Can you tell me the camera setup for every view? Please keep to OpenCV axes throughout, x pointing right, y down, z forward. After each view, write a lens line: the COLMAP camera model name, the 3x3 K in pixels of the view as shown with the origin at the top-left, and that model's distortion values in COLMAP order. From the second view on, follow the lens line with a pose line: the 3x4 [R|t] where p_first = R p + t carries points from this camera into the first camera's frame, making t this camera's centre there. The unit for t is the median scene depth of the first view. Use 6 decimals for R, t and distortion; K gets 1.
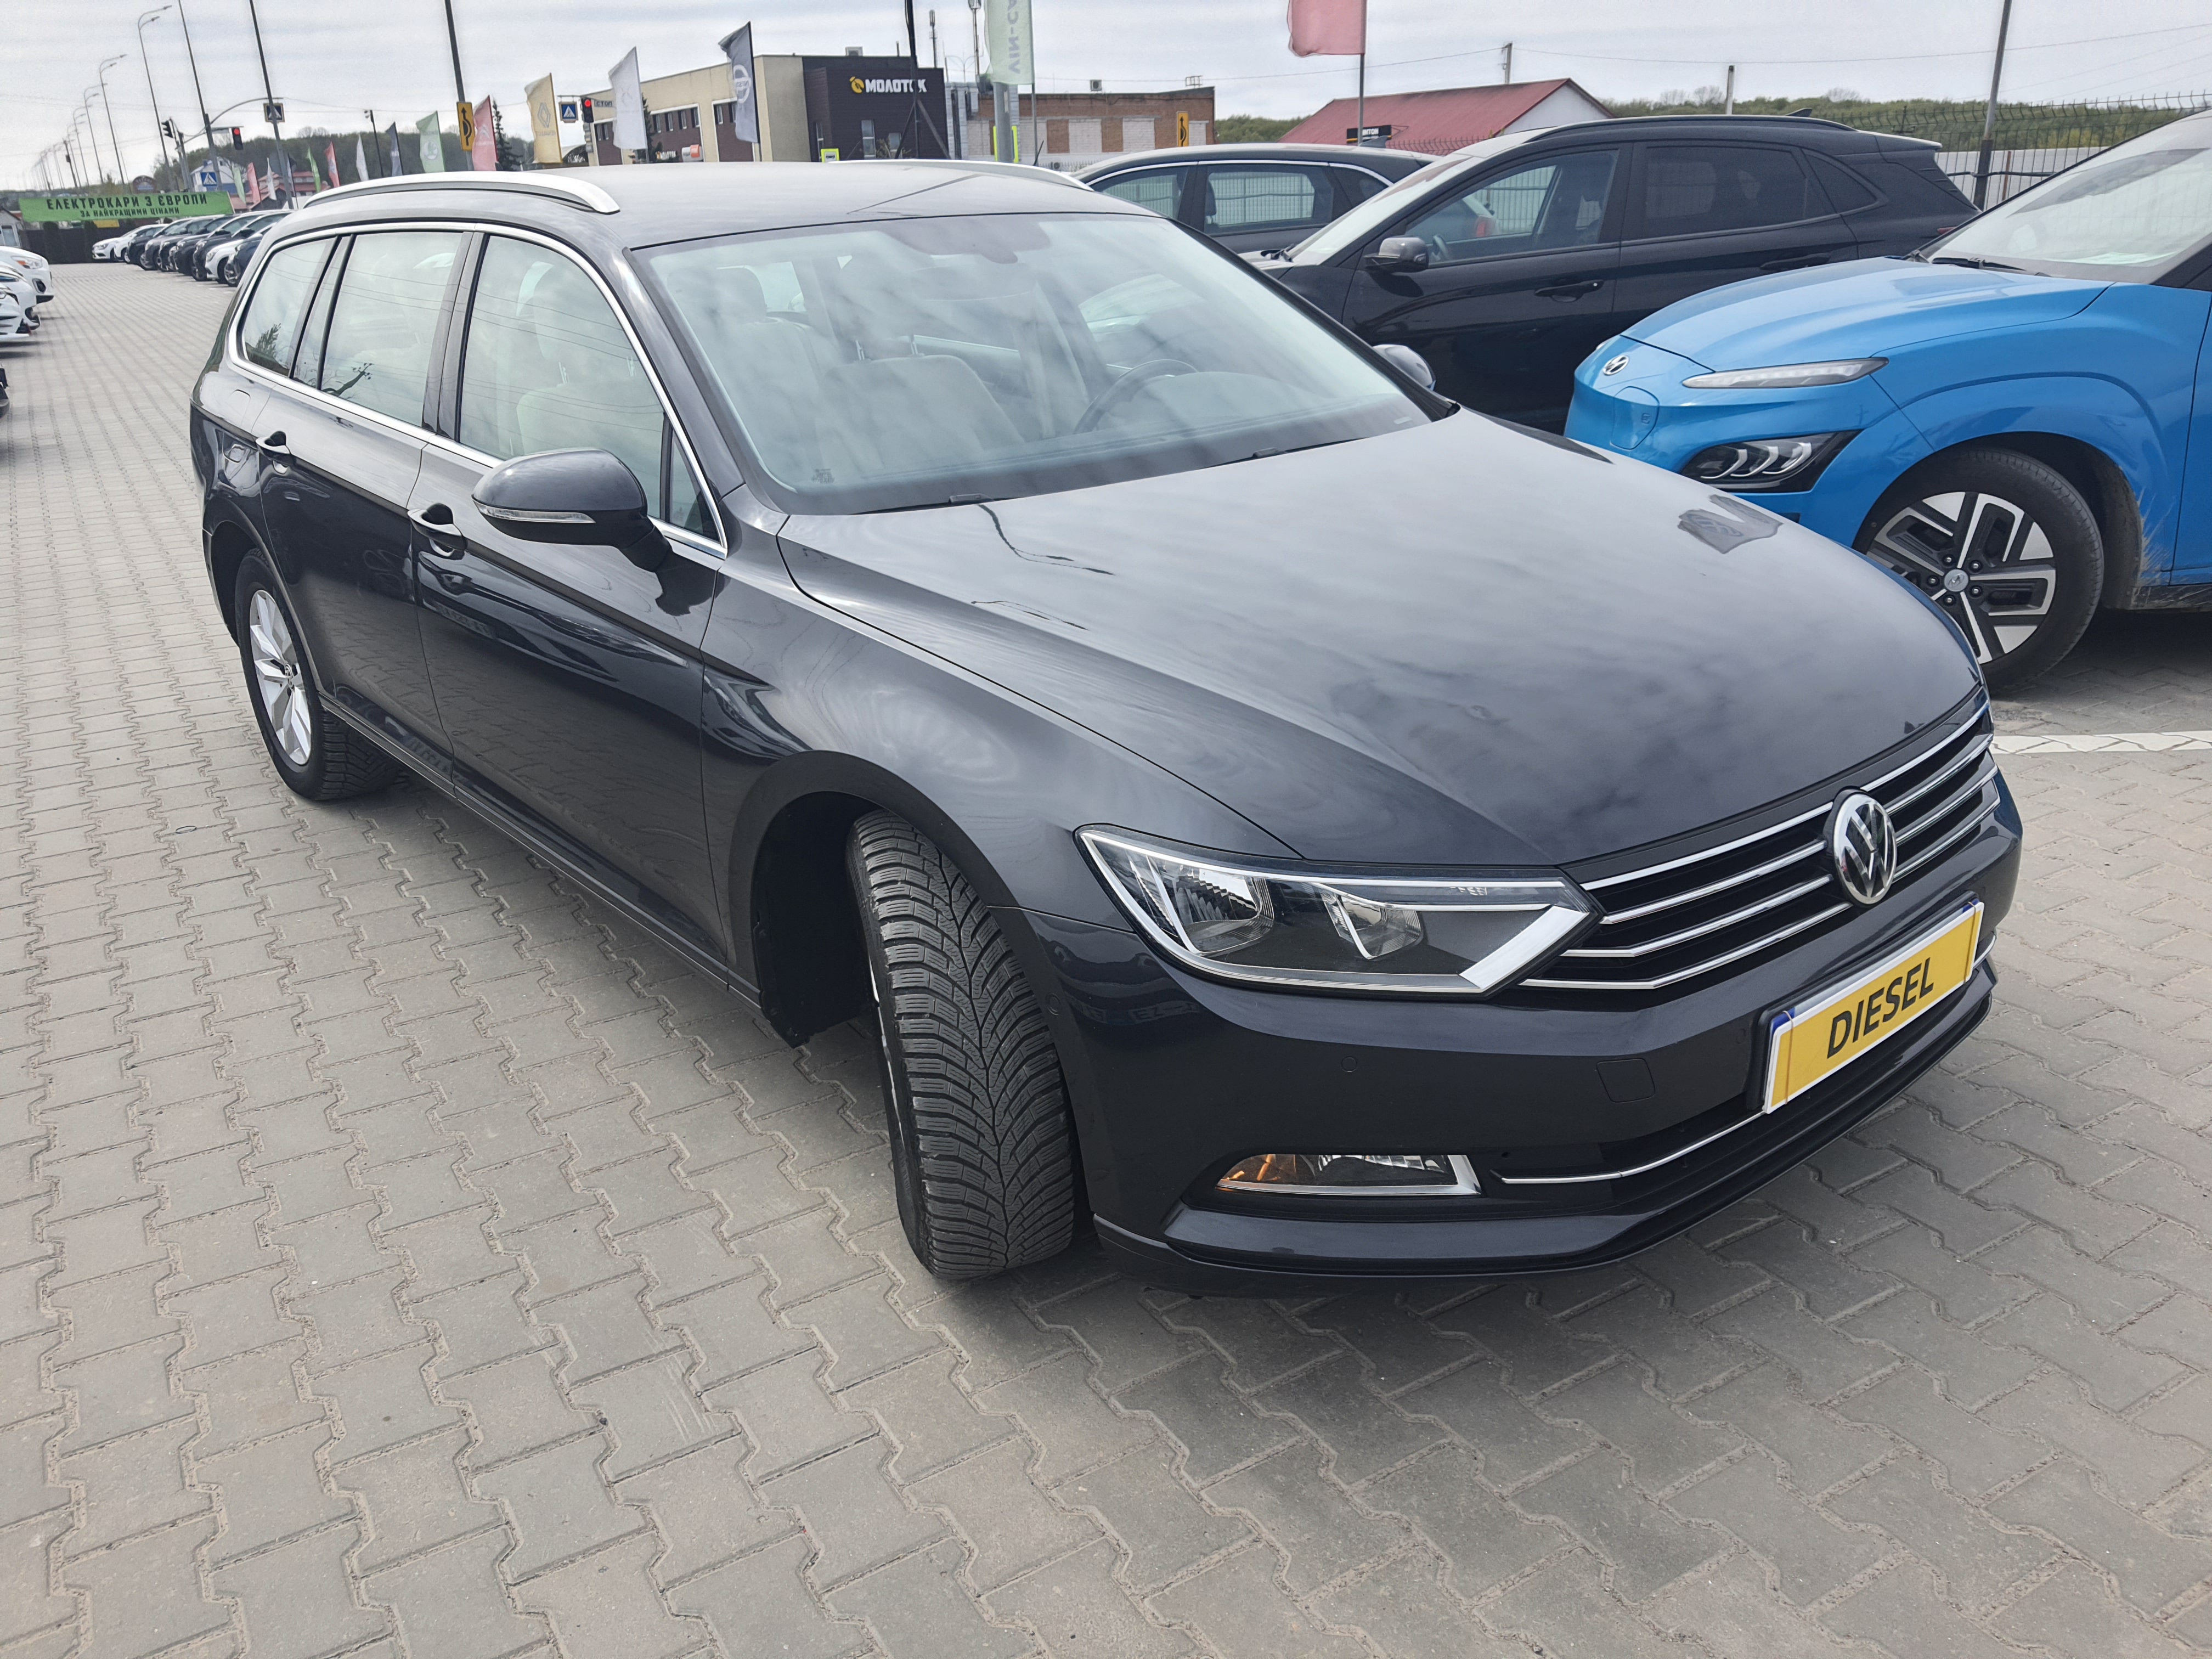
lens RADIAL K [[1764.0, 0, 1110.4], [0, 1764.0, 821.9], [0, 0, 1]] dist [0.022904, -0.042950]
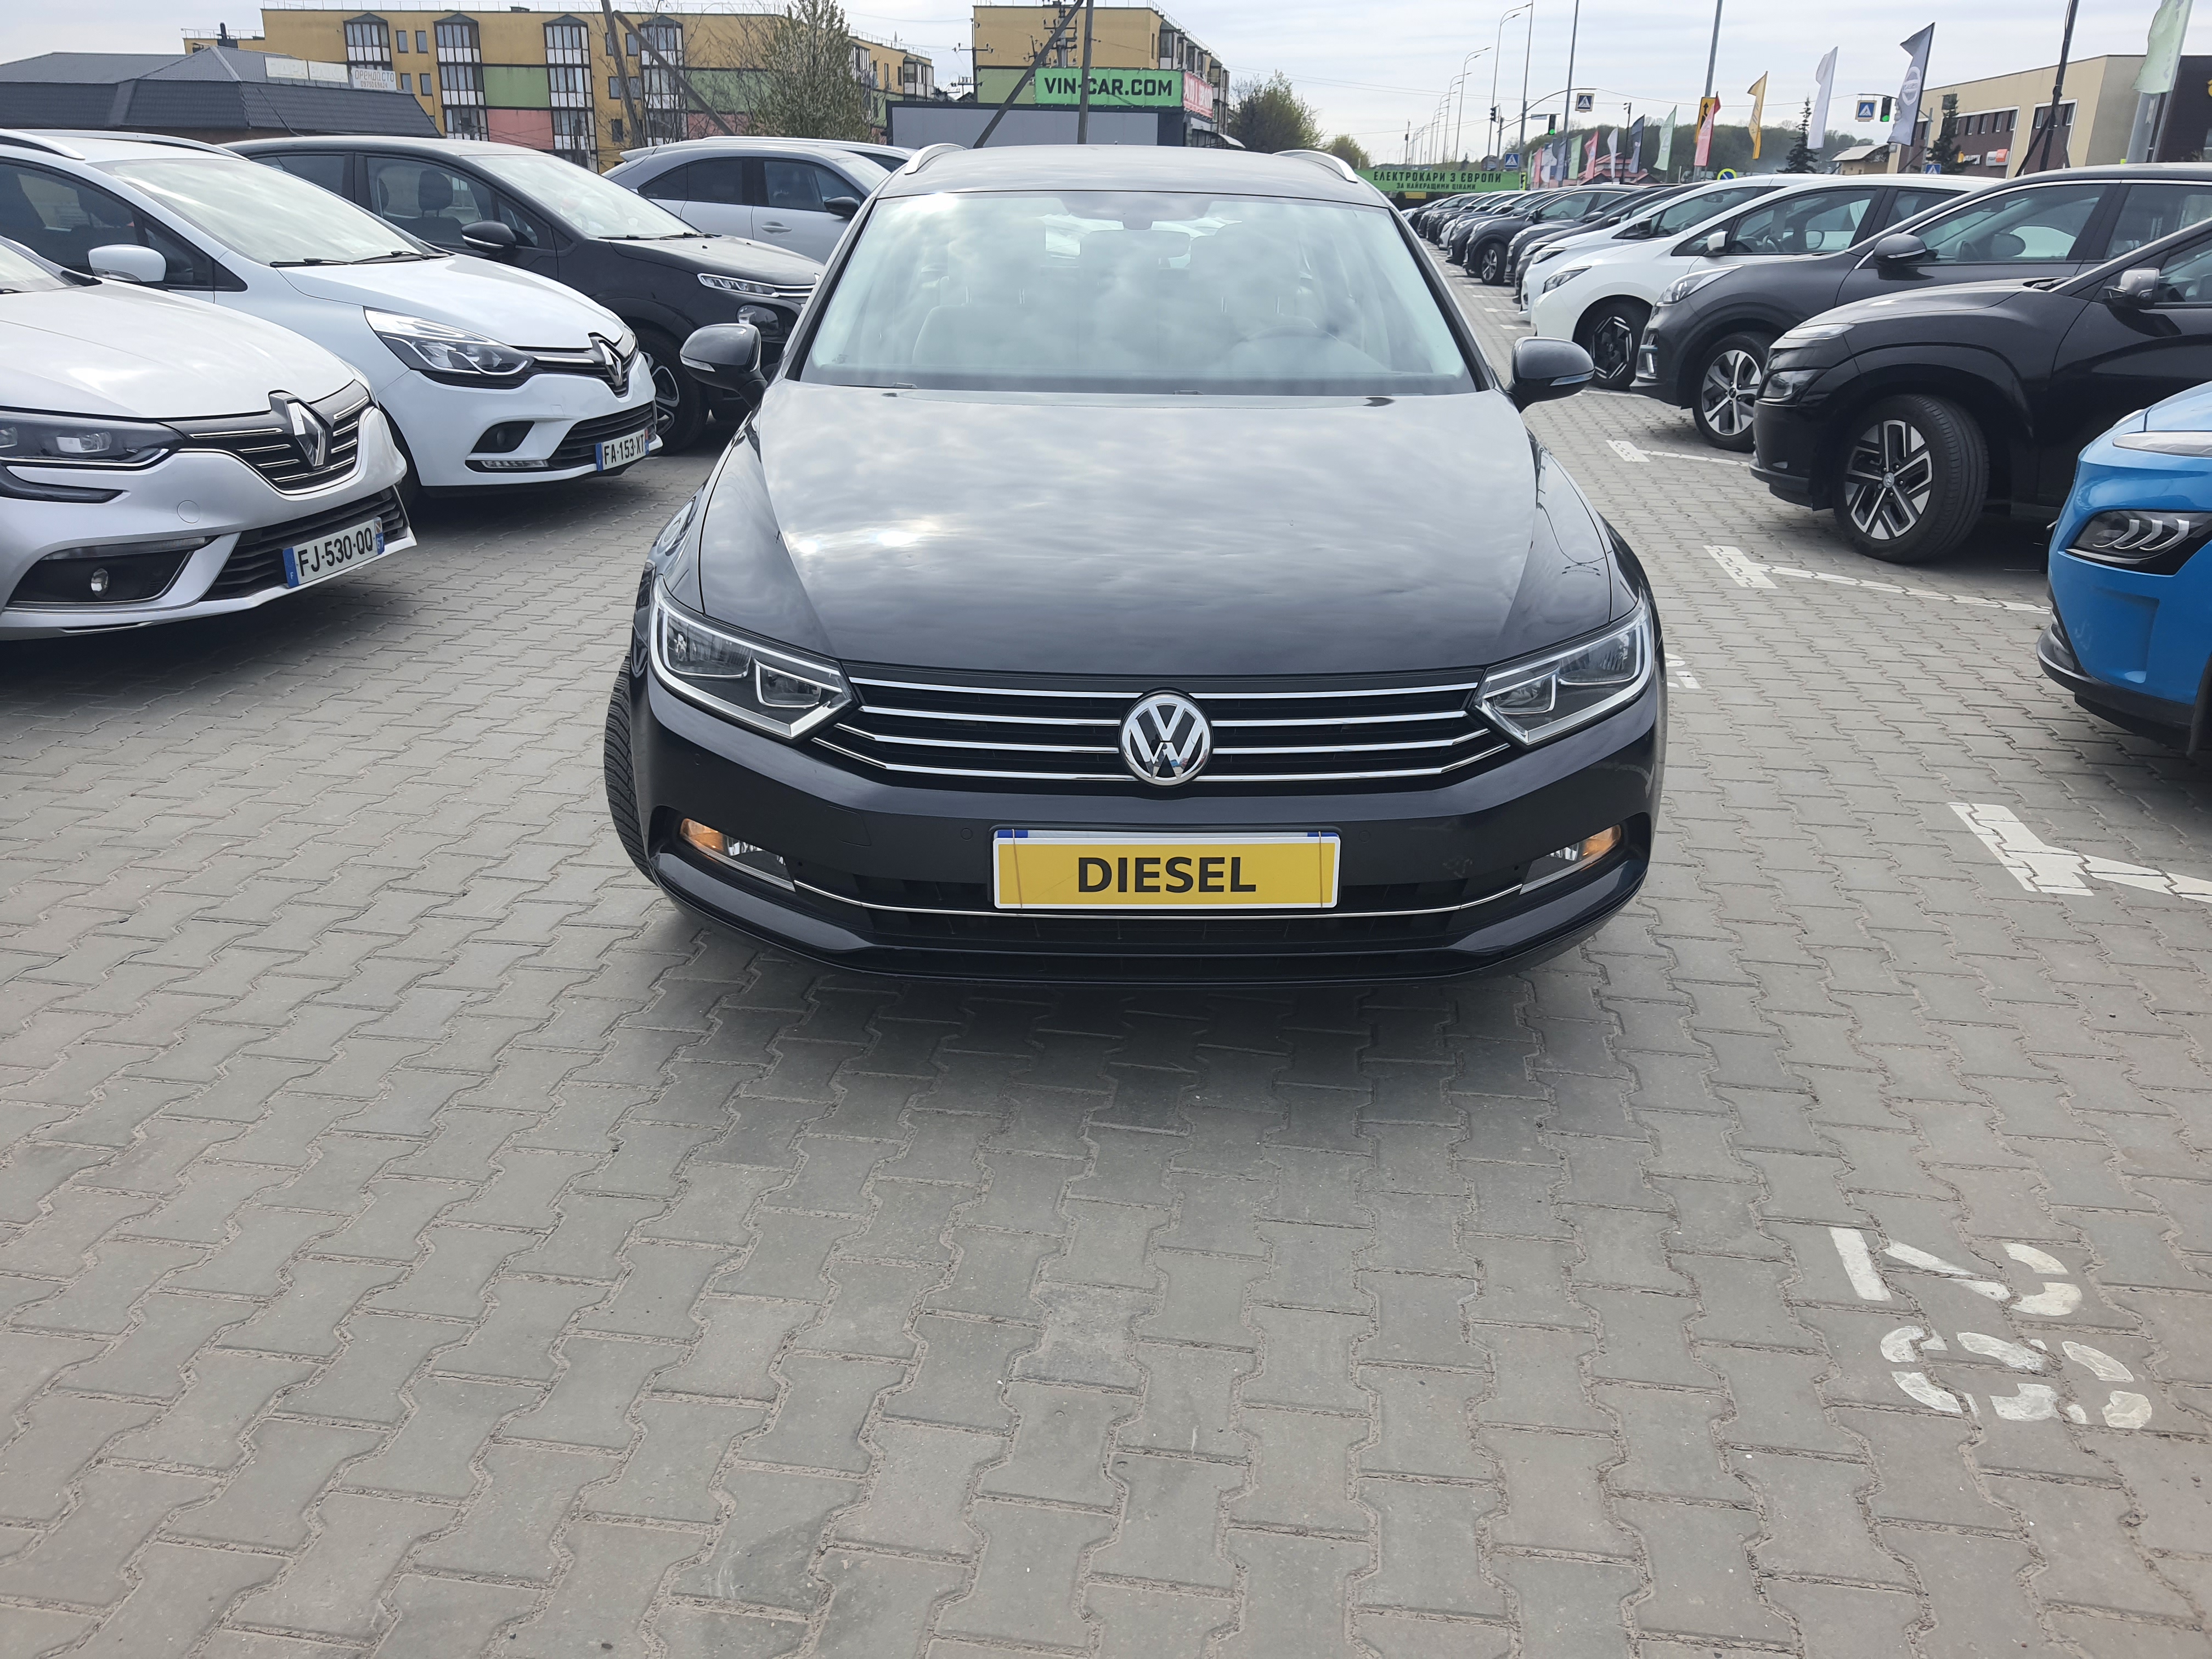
lens RADIAL K [[1764.0, 0, 1165.0], [0, 1764.0, 825.0], [0, 0, 1]] dist [0.022904, -0.042950]
pose [[0.776351, 0.260200, -0.574086, 1.102174], [-0.258193, 0.962174, 0.086936, -0.031867], [0.574991, 0.080732, 0.814167, 0.031174]]
